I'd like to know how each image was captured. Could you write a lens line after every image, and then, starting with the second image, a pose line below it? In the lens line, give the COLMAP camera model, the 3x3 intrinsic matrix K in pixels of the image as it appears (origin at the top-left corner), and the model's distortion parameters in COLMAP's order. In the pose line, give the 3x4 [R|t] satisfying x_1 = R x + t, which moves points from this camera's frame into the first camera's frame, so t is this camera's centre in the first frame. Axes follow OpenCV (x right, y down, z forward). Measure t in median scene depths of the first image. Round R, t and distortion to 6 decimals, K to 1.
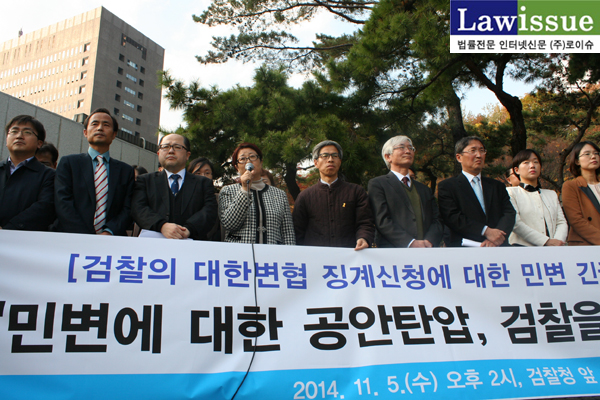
lens RADIAL K [[505.2, 0, 291.3], [0, 505.2, 208.9], [0, 0, 1]] dist [-0.174687, 0.145516]
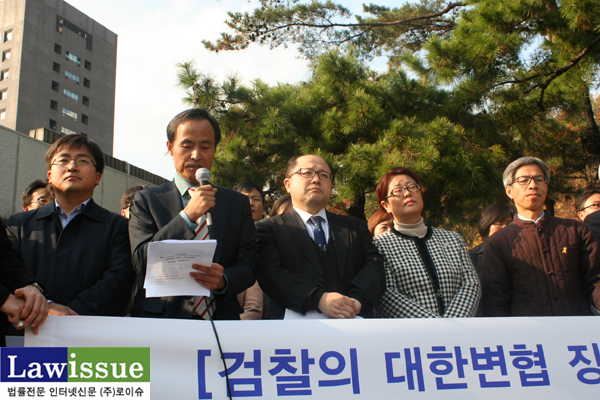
lens RADIAL K [[713.3, 0, 300.0], [0, 713.3, 200.0], [0, 0, 1]] dist [-0.192484, 0.284059]
pose [[0.998910, -0.044264, 0.014805, -0.259948], [0.045217, 0.996389, -0.071862, -0.025636], [-0.011571, 0.072453, 0.997305, 0.075061]]
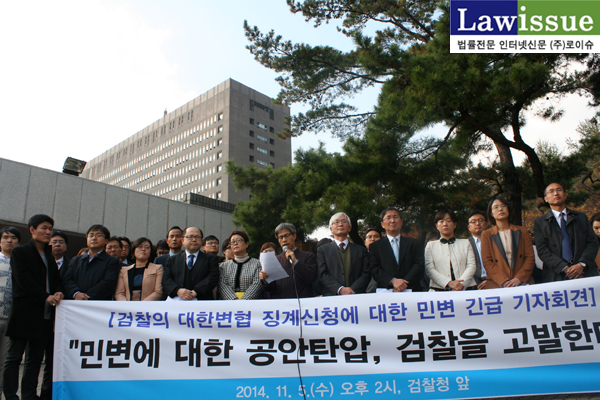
lens RADIAL K [[509.8, 0, 301.8], [0, 509.8, 212.9], [0, 0, 1]] dist [-0.160655, 0.146040]
pose [[0.956613, -0.103493, -0.272360, 0.573123], [0.083346, 0.992927, -0.084558, -0.041512], [0.279185, 0.058189, 0.958473, -0.425171]]
